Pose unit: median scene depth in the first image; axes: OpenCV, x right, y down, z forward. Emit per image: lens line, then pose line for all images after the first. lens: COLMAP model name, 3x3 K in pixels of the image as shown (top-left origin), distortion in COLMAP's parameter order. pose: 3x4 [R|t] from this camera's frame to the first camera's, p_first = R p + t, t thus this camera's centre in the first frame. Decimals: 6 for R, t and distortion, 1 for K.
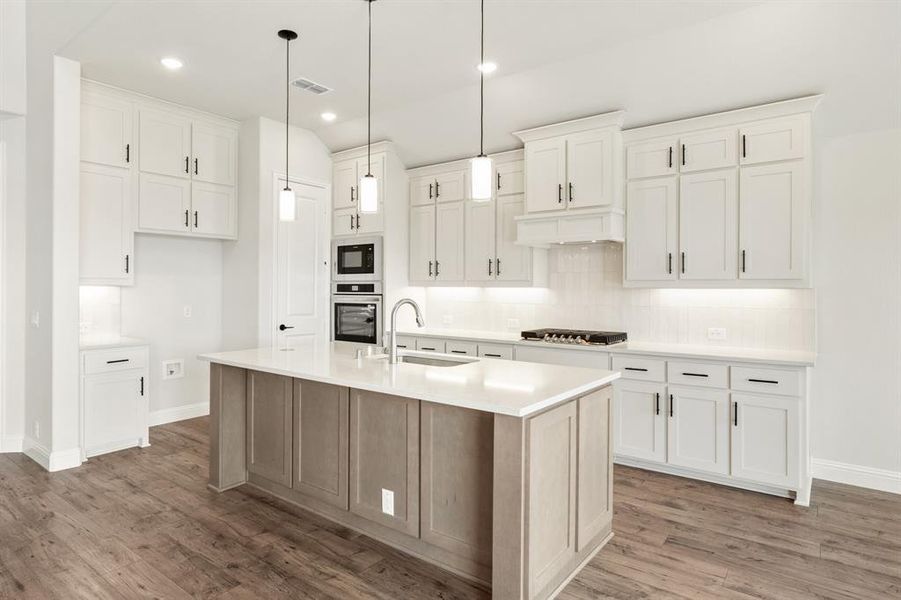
lens RADIAL K [[504.3, 0, 442.6], [0, 504.3, 292.1], [0, 0, 1]] dist [-0.002908, -0.000374]
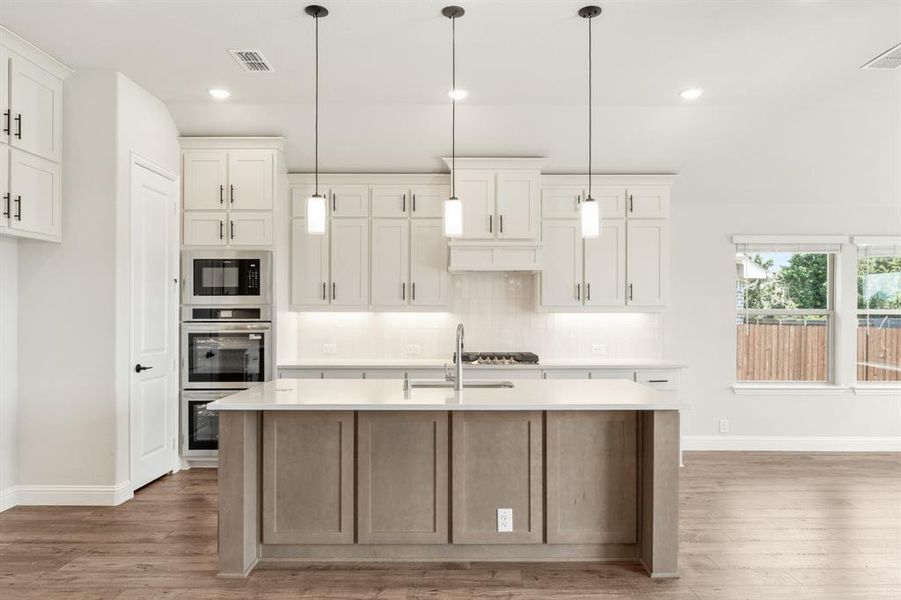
lens RADIAL K [[574.9, 0, 466.0], [0, 574.9, 320.6], [0, 0, 1]] dist [-0.003328, 0.002669]
pose [[0.790272, -0.010736, 0.612663, -0.548220], [0.007509, 0.999941, 0.007837, -0.001682], [-0.612711, -0.001592, 0.790306, 0.072906]]
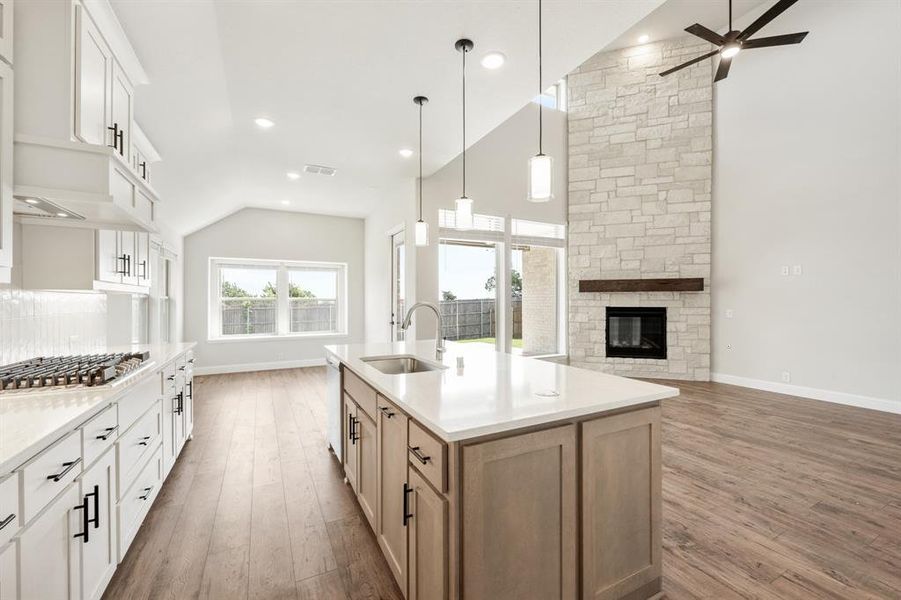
lens RADIAL K [[359.2, 0, 447.8], [0, 359.2, 298.8], [0, 0, 1]] dist [0.002616, 0.000090]
pose [[-0.898669, -0.002167, 0.438621, -0.317538], [0.001630, 0.999964, 0.008281, -0.007325], [-0.438624, 0.008157, -0.898634, 1.204555]]
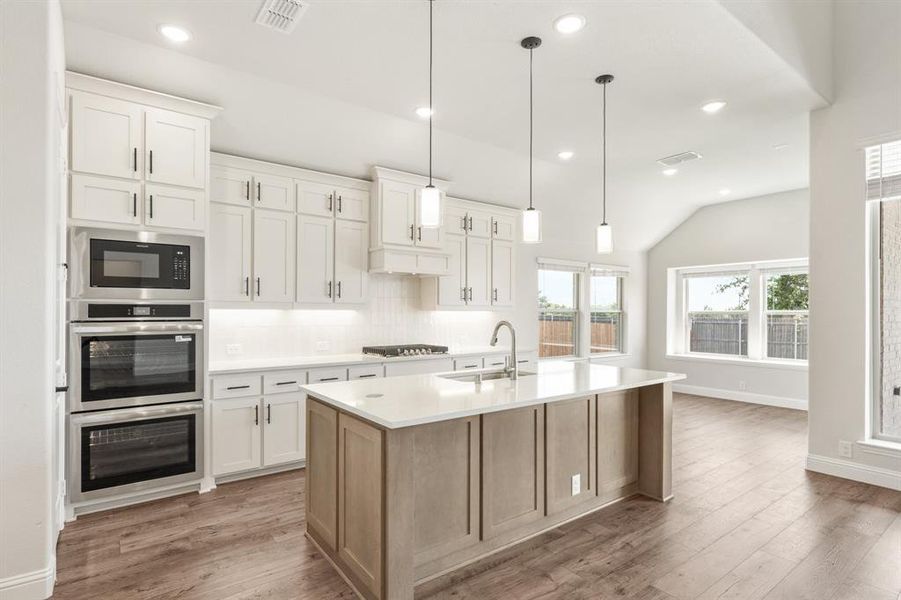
lens RADIAL K [[452.0, 0, 447.2], [0, 452.0, 313.8], [0, 0, 1]] dist [-0.001960, -0.000240]
pose [[0.286169, -0.007371, 0.958151, -0.772321], [0.006629, 0.999962, 0.005713, -0.006247], [-0.958156, 0.004717, 0.286207, 0.605581]]
